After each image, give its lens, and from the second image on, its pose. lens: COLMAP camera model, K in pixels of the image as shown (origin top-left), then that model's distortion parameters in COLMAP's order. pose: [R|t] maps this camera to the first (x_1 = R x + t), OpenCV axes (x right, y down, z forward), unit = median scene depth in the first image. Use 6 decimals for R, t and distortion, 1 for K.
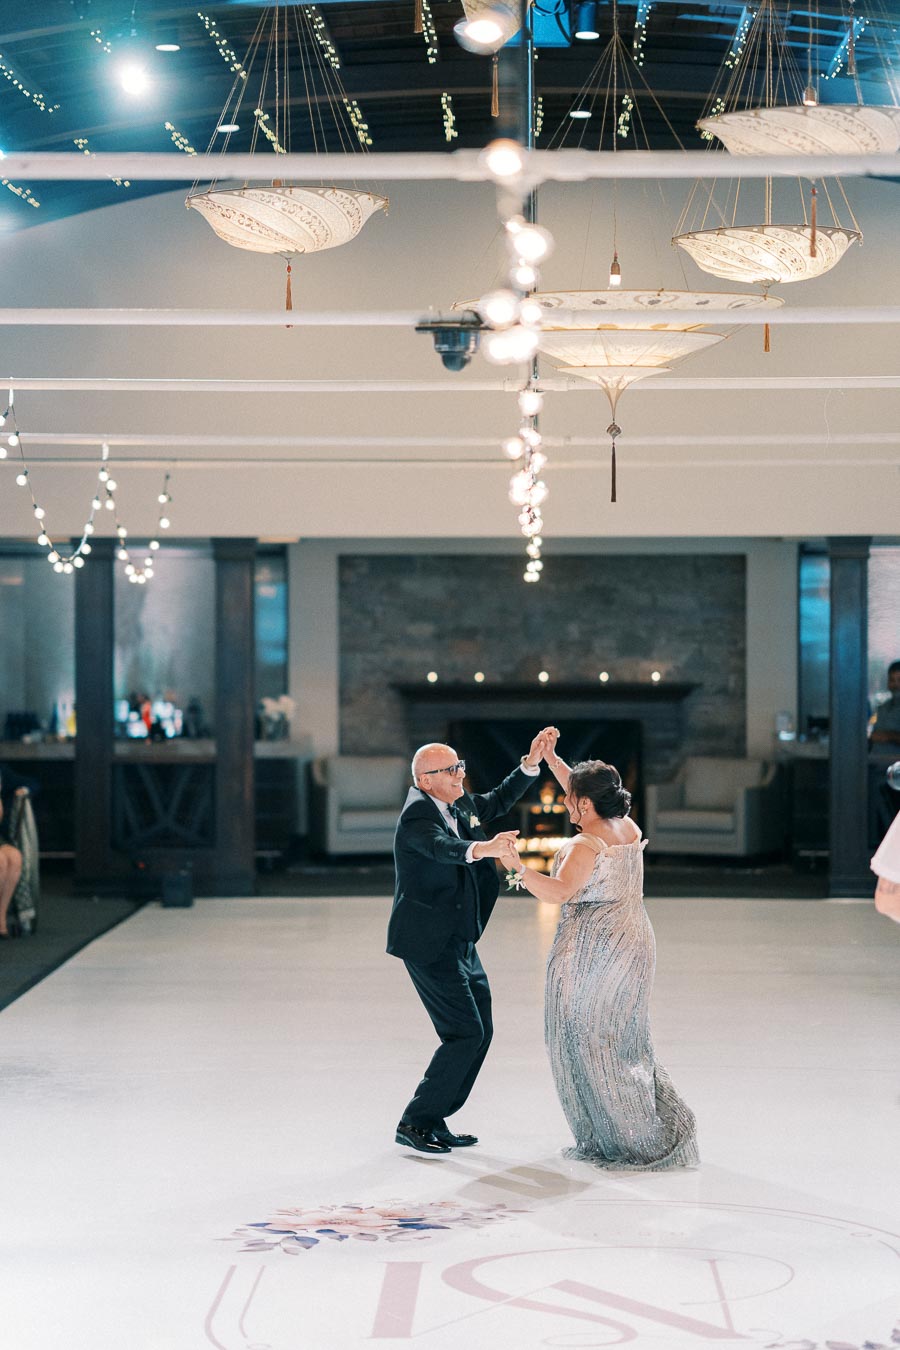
lens RADIAL K [[3202.8, 0, 448.5], [0, 3202.8, 674.5], [0, 0, 1]] dist [0.137367, 0.000000]
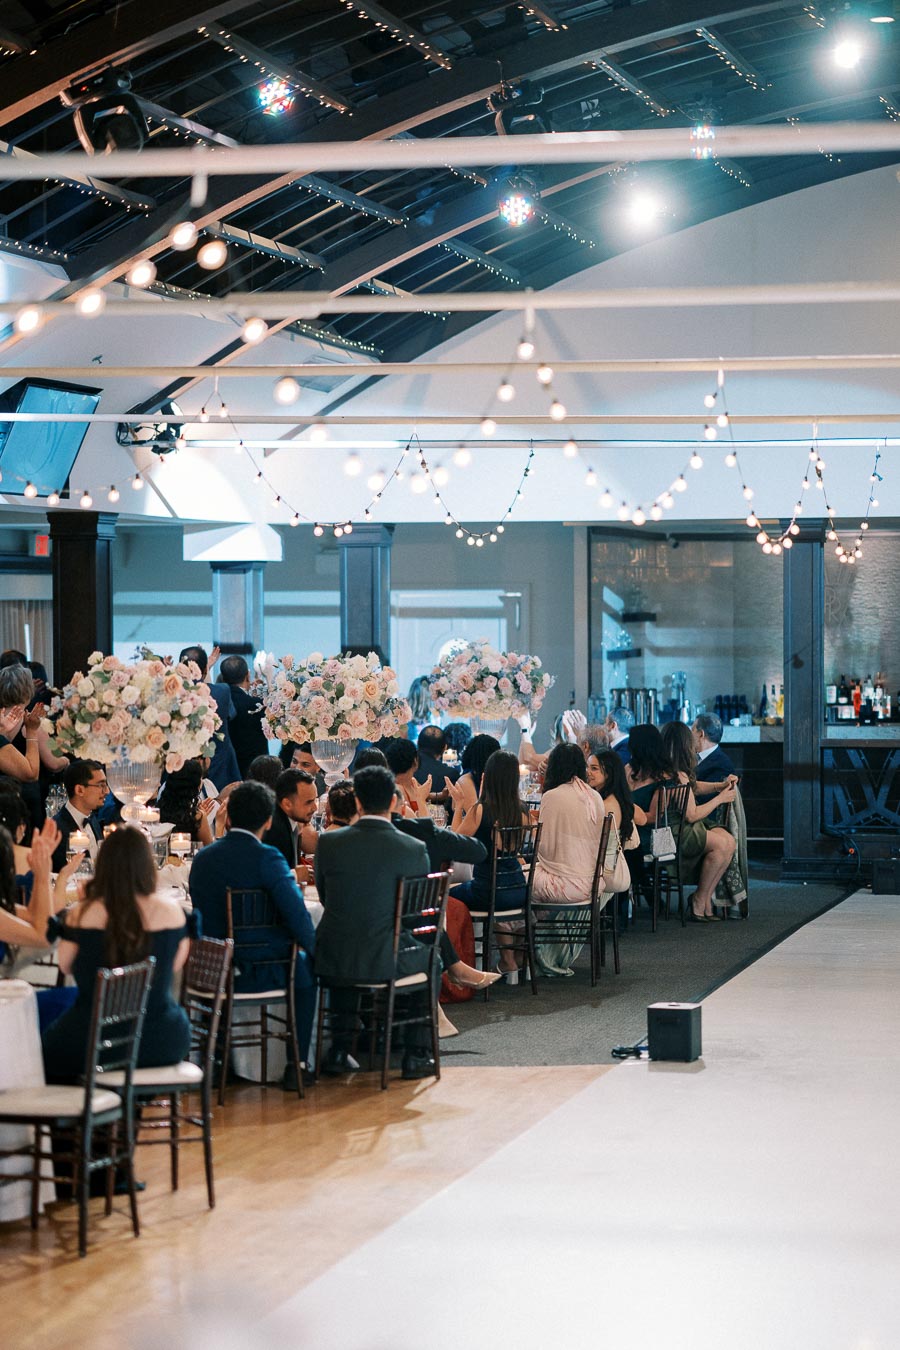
lens RADIAL K [[3202.8, 0, 449.4], [0, 3202.8, 674.4], [0, 0, 1]] dist [0.137367, 0.000000]
pose [[0.975882, 0.000417, -0.218299, -0.001104], [0.001008, 0.999979, 0.006418, -0.001075], [0.218297, -0.006483, 0.975861, 0.012215]]
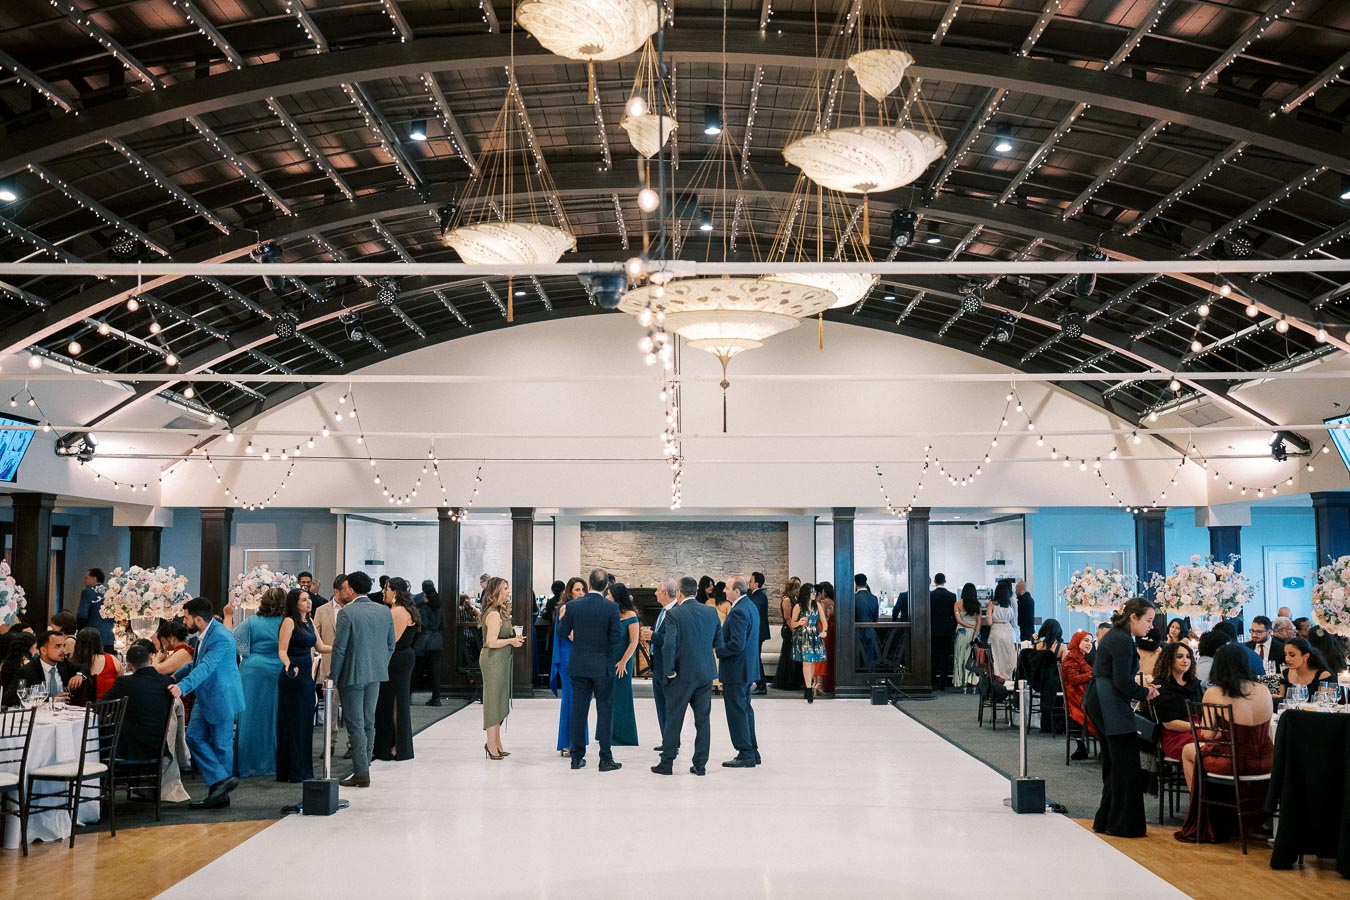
lens RADIAL K [[1297.9, 0, 676.3], [0, 1297.9, 443.6], [0, 0, 1]] dist [-0.016180, 0.000000]
pose [[0.999822, 0.001860, 0.018800, 0.010987], [0.000439, 0.992587, -0.121531, 0.015026], [-0.018887, 0.121518, 0.992410, 0.251500]]
